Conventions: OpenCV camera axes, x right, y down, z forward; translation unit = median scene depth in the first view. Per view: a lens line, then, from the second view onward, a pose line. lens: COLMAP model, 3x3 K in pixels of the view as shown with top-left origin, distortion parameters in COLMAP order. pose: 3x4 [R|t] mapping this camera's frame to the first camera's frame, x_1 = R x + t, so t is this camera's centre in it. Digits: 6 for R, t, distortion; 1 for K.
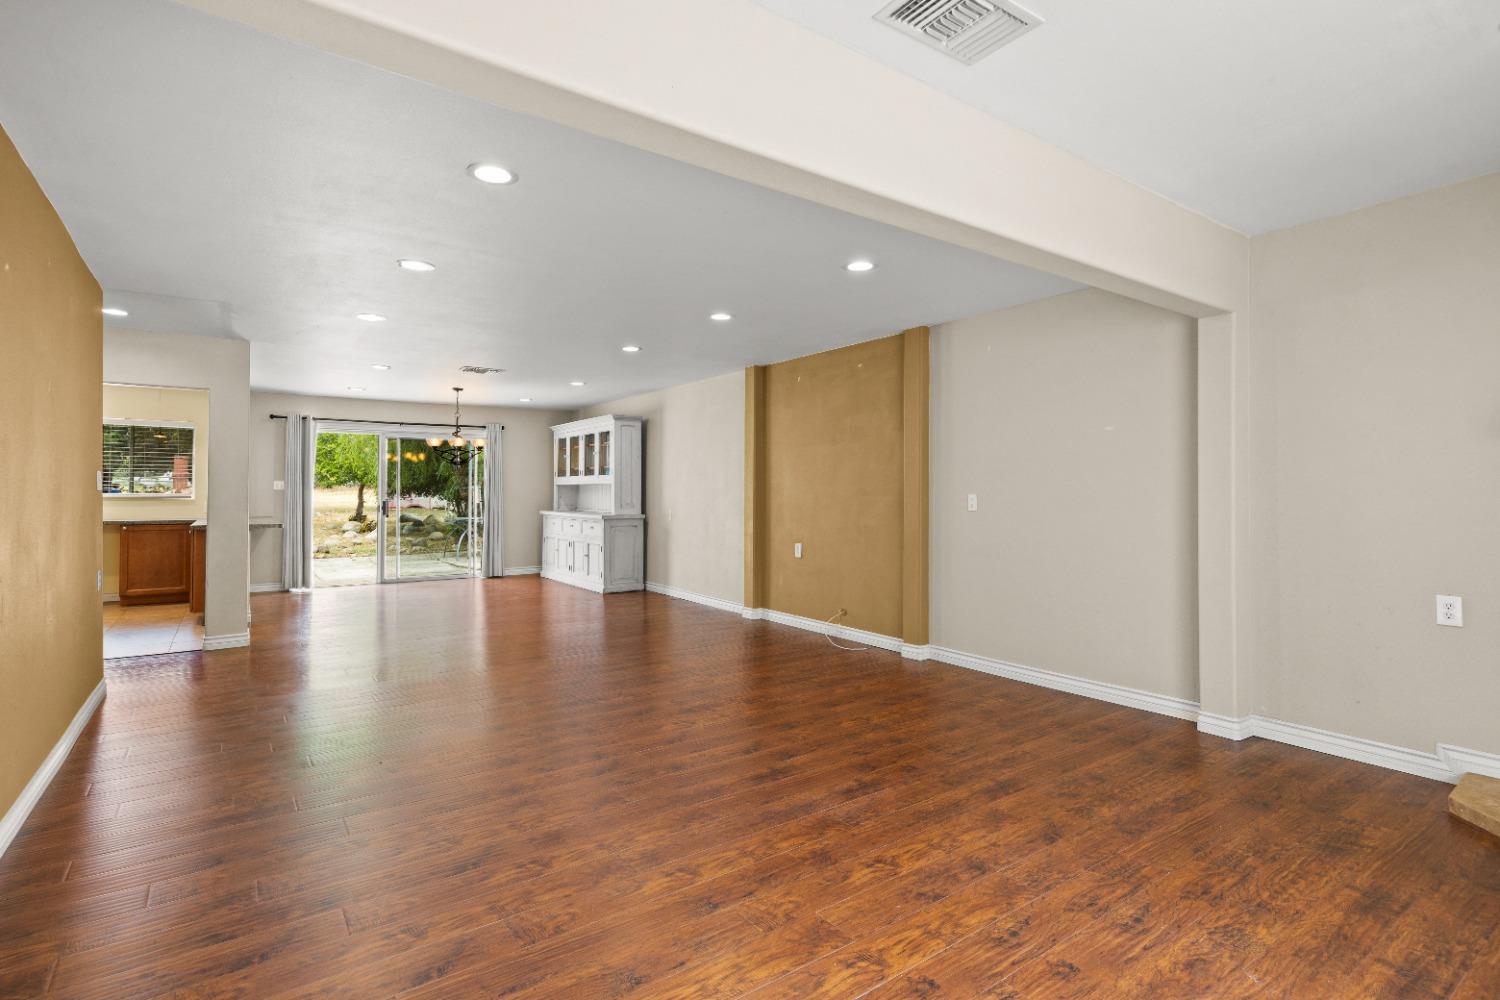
lens RADIAL K [[742.0, 0, 750.1], [0, 742.0, 495.2], [0, 0, 1]] dist [-0.000206, -0.000021]
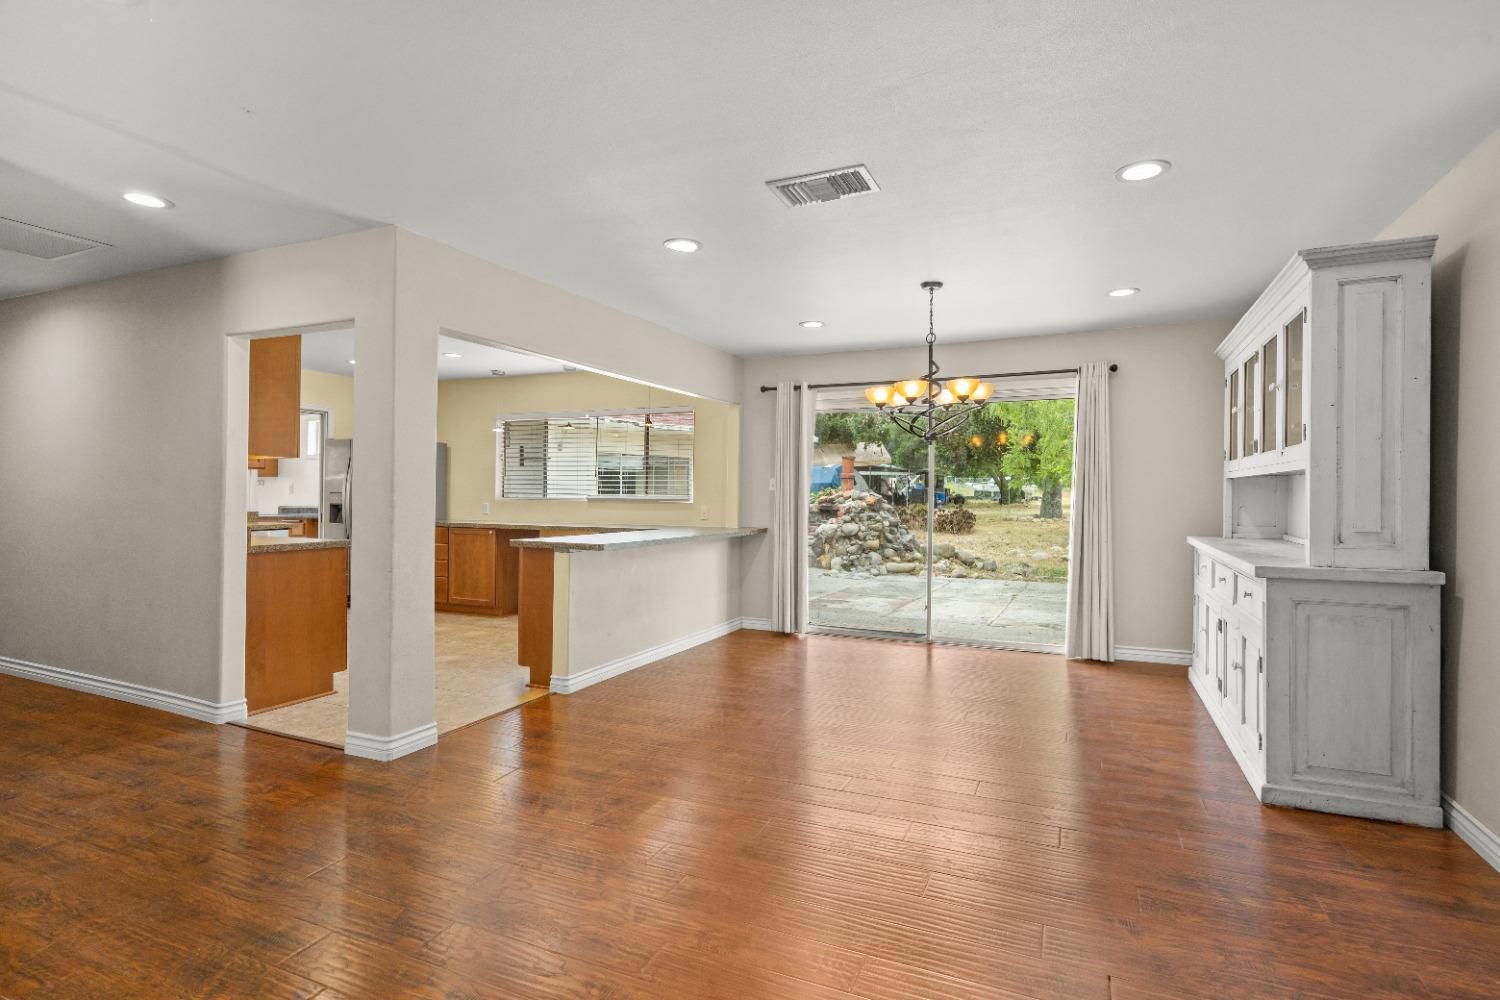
lens RADIAL K [[743.3, 0, 752.0], [0, 743.3, 496.5], [0, 0, 1]] dist [0.000871, 0.000473]
pose [[0.510689, 0.003452, -0.859759, -0.028690], [-0.009430, 0.999954, -0.001587, -0.000813], [0.859714, 0.008918, 0.510698, 0.610553]]
